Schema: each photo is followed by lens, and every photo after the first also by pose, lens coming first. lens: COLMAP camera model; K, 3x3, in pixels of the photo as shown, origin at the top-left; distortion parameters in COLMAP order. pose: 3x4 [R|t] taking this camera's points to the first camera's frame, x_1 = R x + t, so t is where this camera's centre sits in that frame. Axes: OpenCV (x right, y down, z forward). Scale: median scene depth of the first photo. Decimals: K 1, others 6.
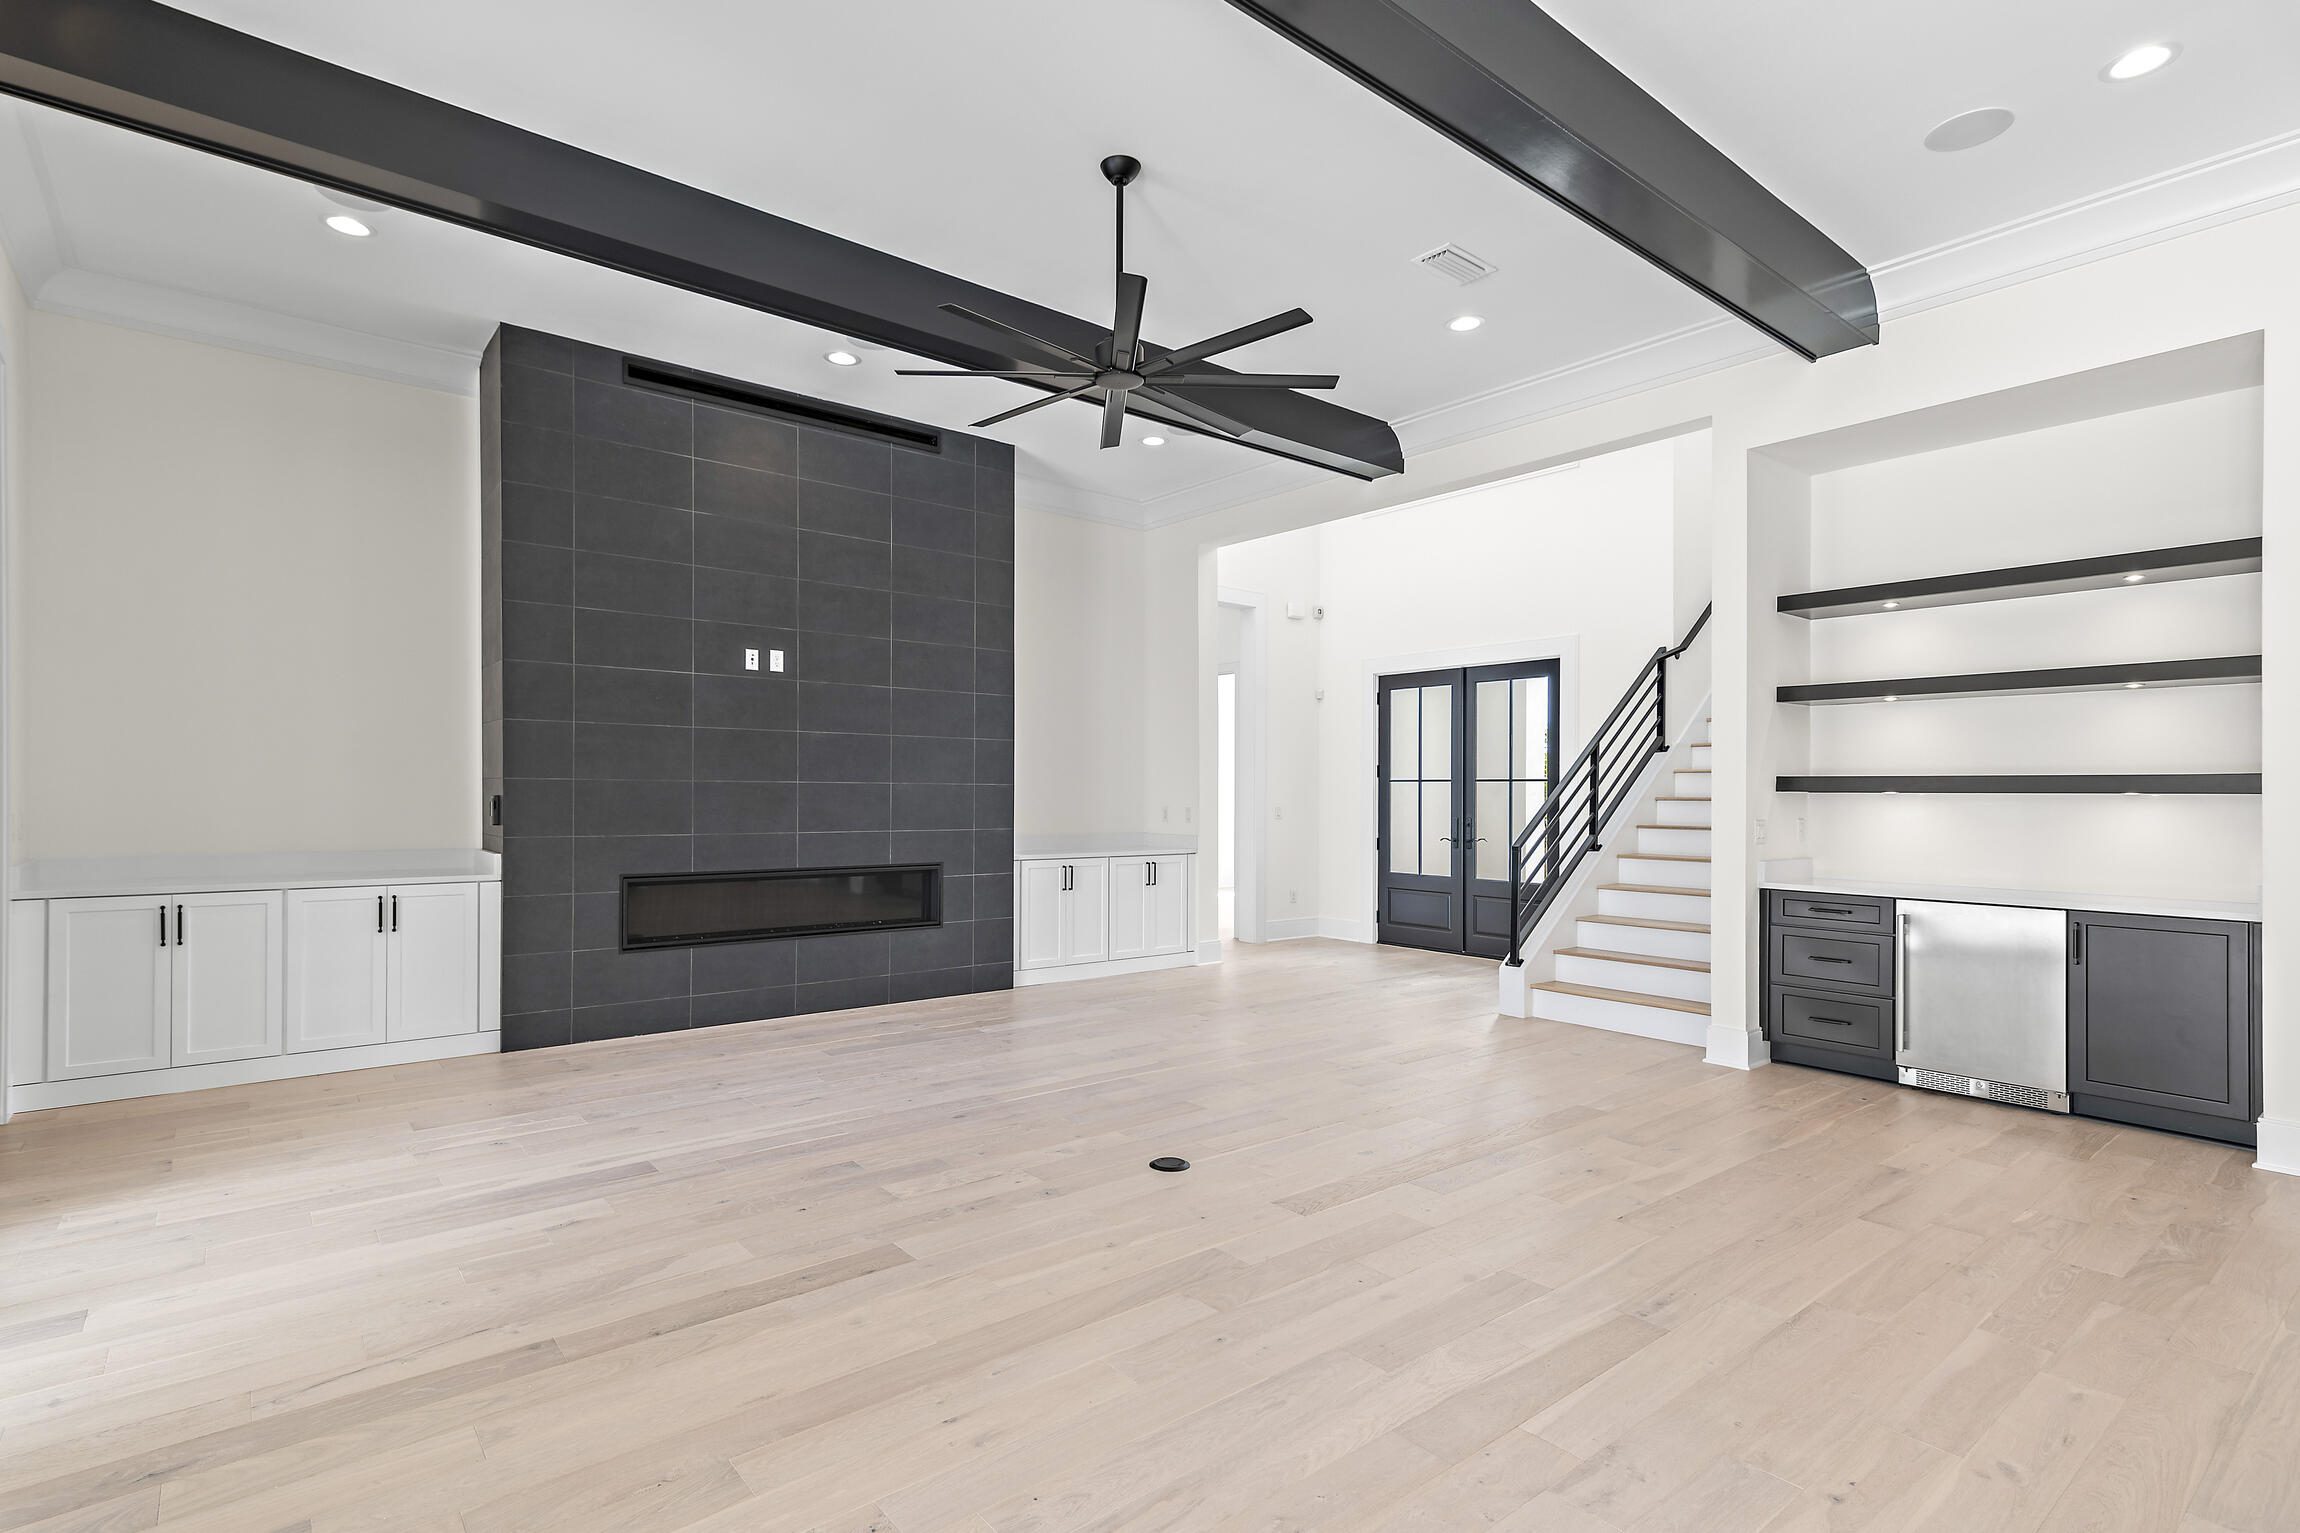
lens RADIAL K [[1137.2, 0, 1149.5], [0, 1137.2, 769.1], [0, 0, 1]] dist [0.016592, 0.002817]
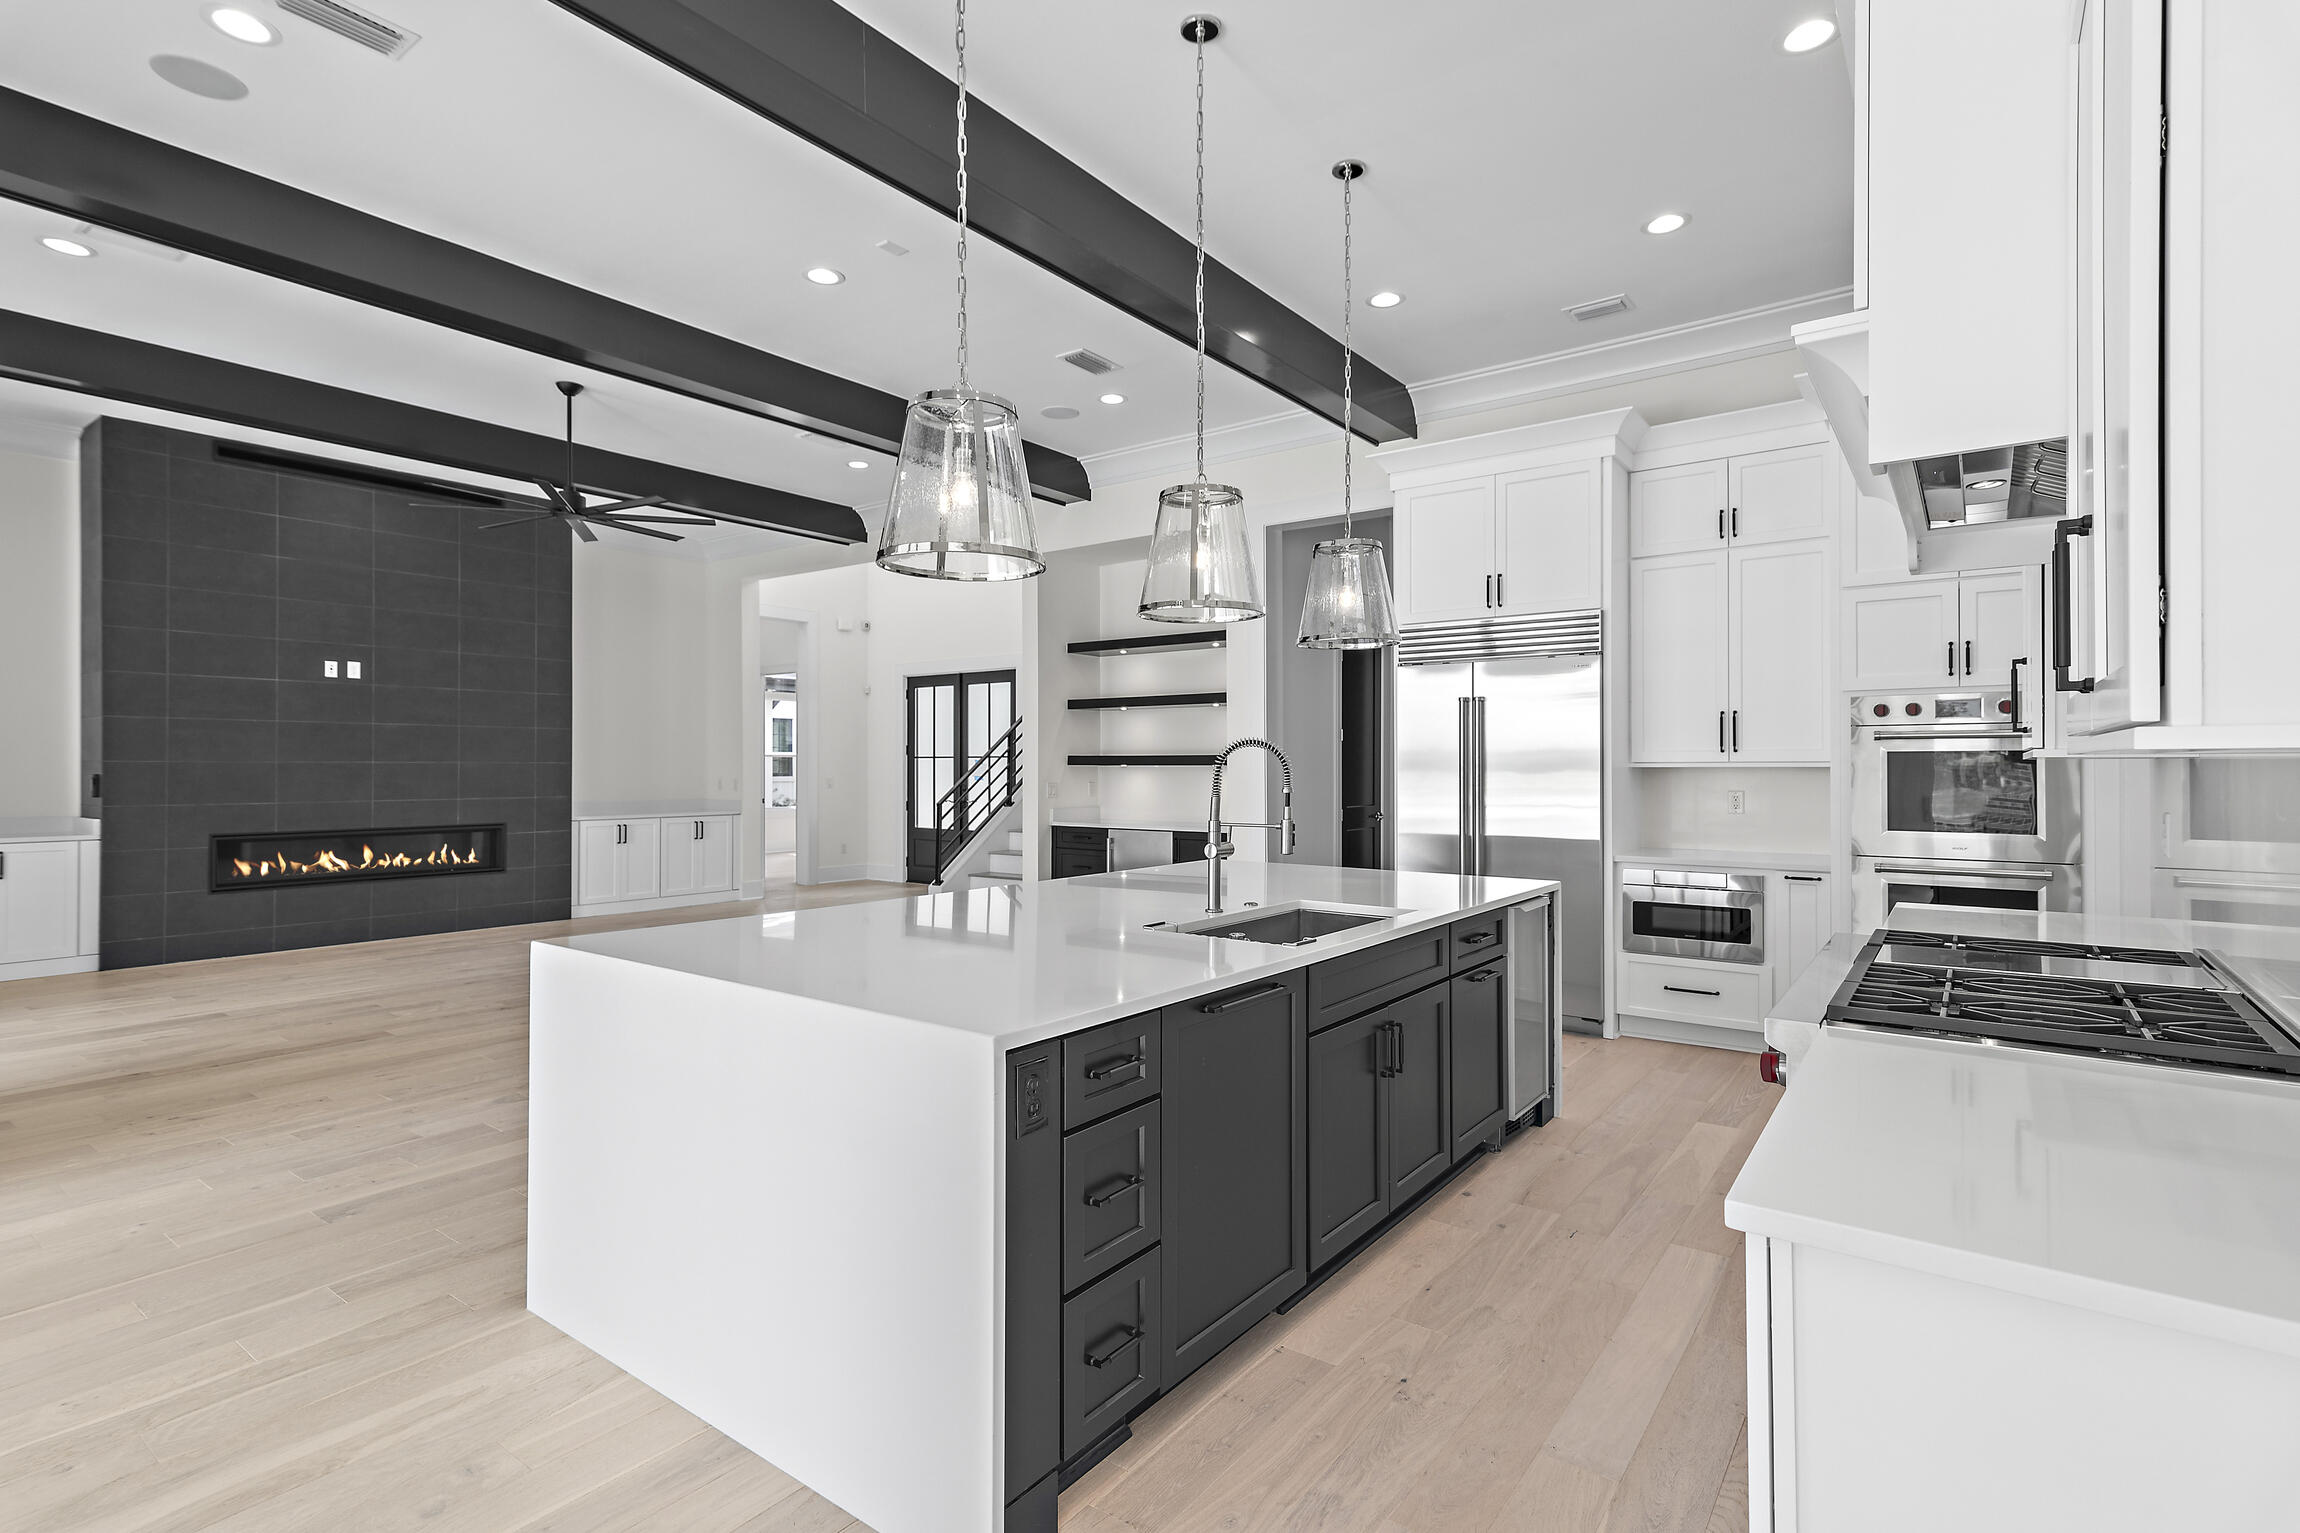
lens RADIAL K [[1137.2, 0, 1161.1], [0, 1137.2, 733.7], [0, 0, 1]] dist [0.016592, 0.002817]
pose [[0.971215, 0.000849, 0.238204, 0.261230], [0.000613, 0.999981, -0.006064, -0.012855], [-0.238205, 0.006036, 0.971196, -0.504437]]
